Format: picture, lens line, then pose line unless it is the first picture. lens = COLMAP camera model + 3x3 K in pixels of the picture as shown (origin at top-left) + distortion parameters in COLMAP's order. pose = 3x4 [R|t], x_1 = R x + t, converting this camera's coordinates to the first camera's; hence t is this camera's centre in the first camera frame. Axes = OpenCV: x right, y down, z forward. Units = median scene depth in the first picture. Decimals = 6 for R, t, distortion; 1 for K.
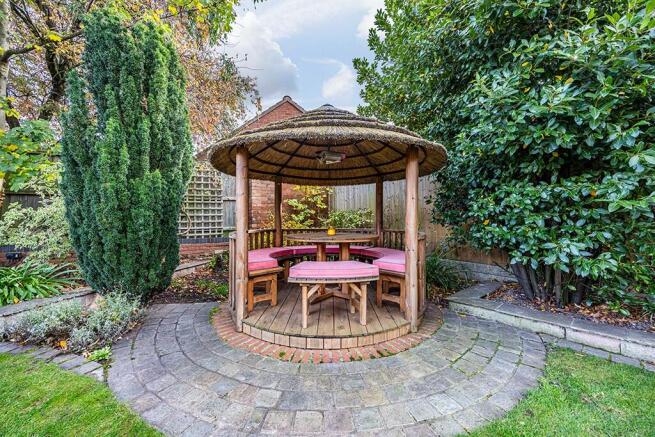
lens RADIAL K [[254.0, 0, 326.4], [0, 254.0, 222.6], [0, 0, 1]] dist [-0.000473, 0.000061]
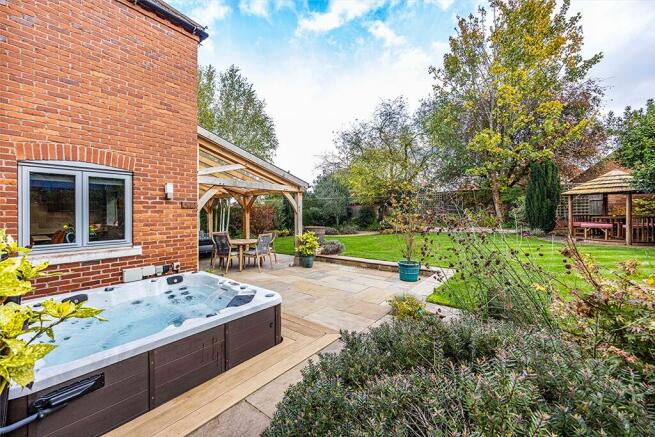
lens RADIAL K [[264.6, 0, 312.8], [0, 264.6, 207.8], [0, 0, 1]] dist [-0.001520, -0.000255]
pose [[0.148697, -0.013697, -0.988788, 2.962214], [0.007230, 0.999892, -0.012763, -0.038654], [0.988856, -0.005252, 0.148780, -3.368578]]
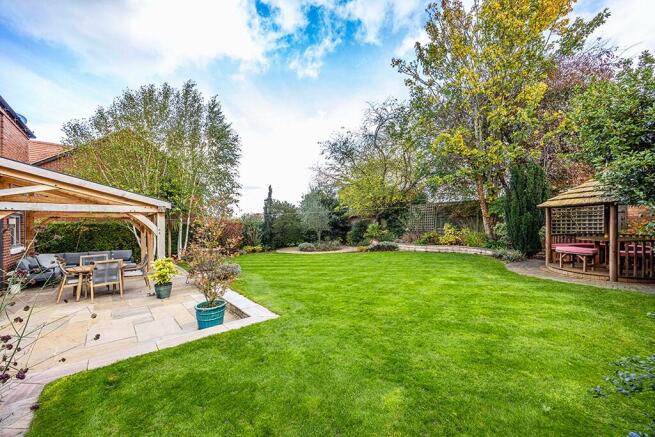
lens RADIAL K [[254.0, 0, 326.4], [0, 254.0, 222.6], [0, 0, 1]] dist [-0.000473, 0.000061]
pose [[-0.019891, 0.003835, -0.999795, 2.523419], [0.016148, 0.999863, 0.003514, -0.134790], [0.999672, -0.016075, -0.019950, -1.408705]]
